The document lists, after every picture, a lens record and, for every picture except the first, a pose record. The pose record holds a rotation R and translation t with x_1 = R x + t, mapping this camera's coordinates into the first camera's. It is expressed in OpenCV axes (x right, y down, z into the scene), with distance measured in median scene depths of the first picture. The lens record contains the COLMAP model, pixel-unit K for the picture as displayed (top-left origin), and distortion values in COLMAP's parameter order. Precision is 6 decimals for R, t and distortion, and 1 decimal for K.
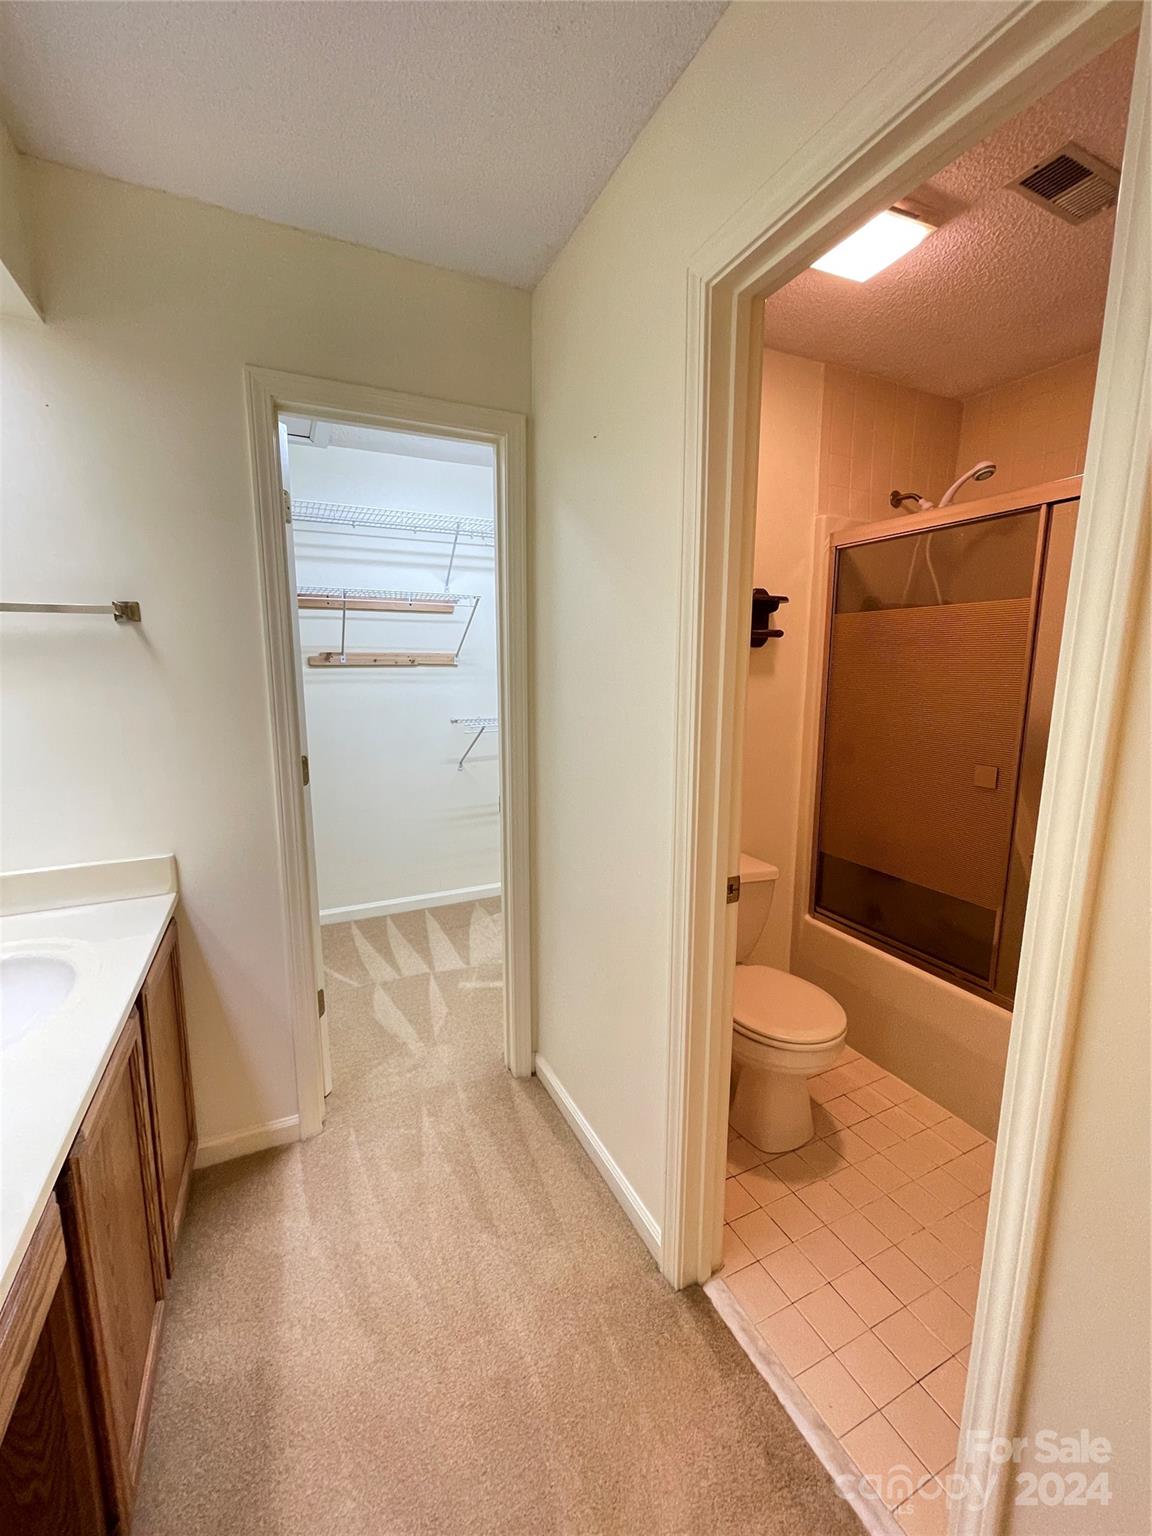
lens RADIAL K [[620.2, 0, 576.6], [0, 620.2, 763.1], [0, 0, 1]] dist [-0.005999, 0.000261]
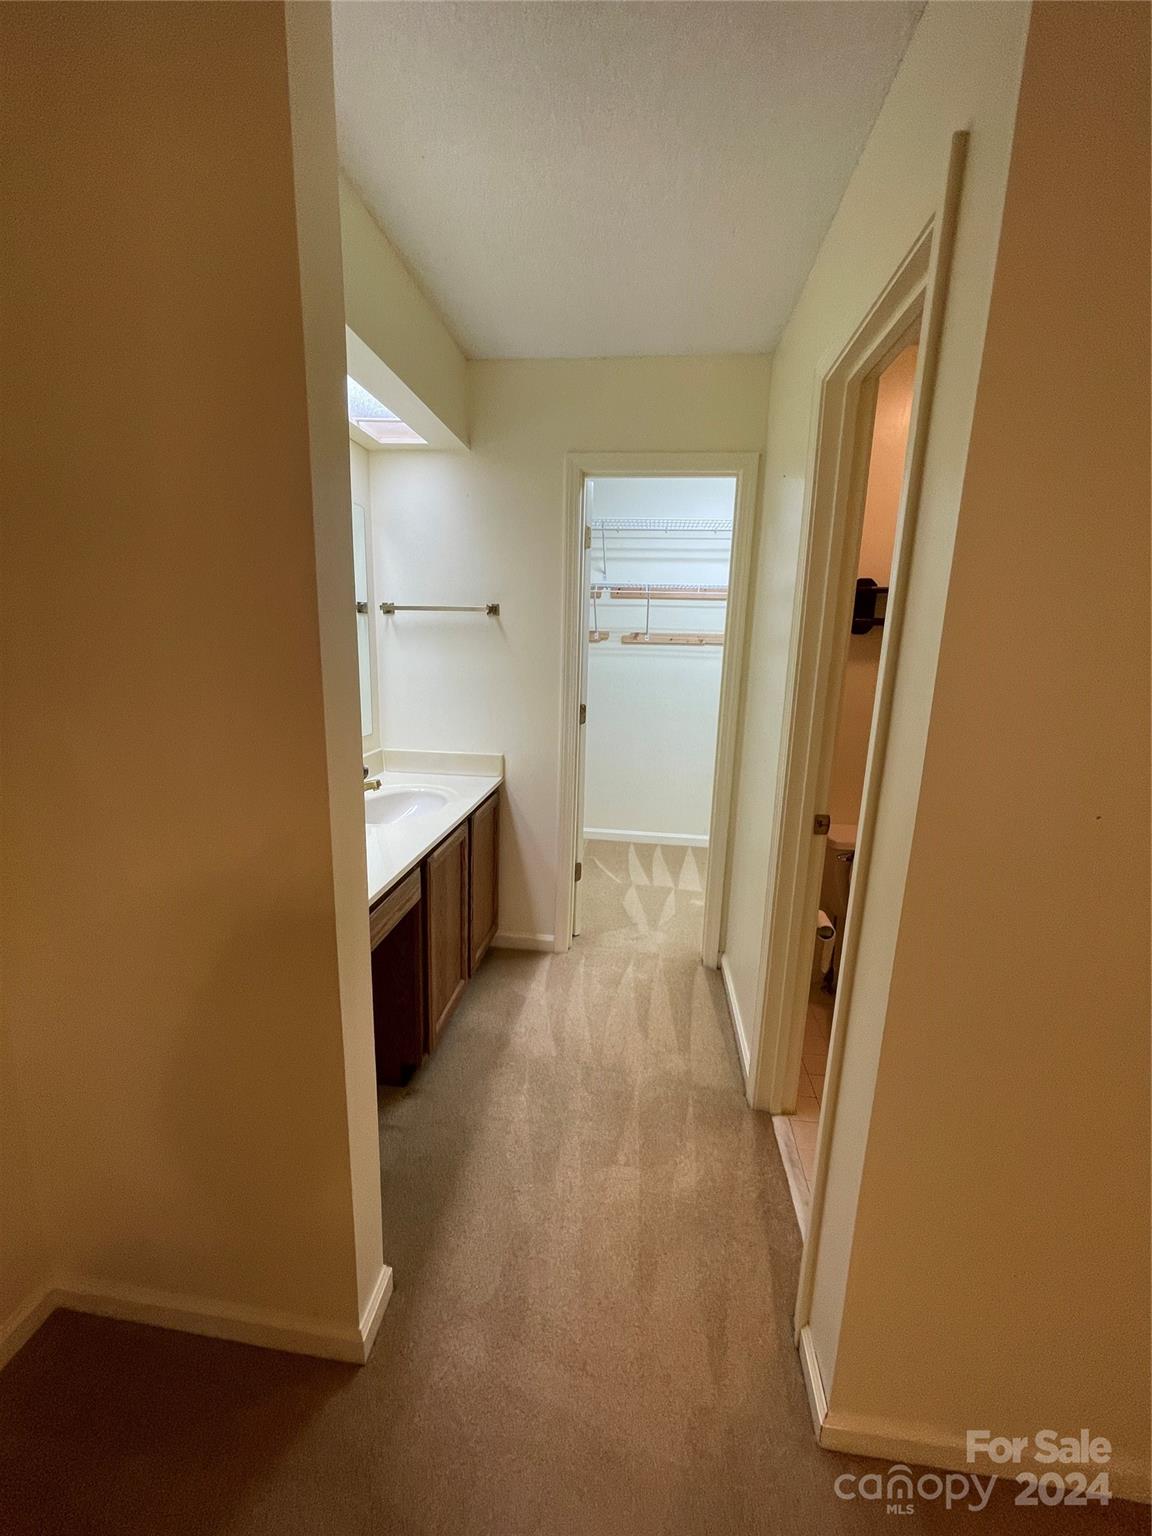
lens RADIAL K [[620.2, 0, 576.6], [0, 620.2, 763.1], [0, 0, 1]] dist [-0.005999, 0.000261]
pose [[0.843814, 0.128700, -0.520974, 0.337530], [-0.108935, 0.991683, 0.068543, 0.028225], [0.525462, -0.001085, 0.850816, -0.279275]]
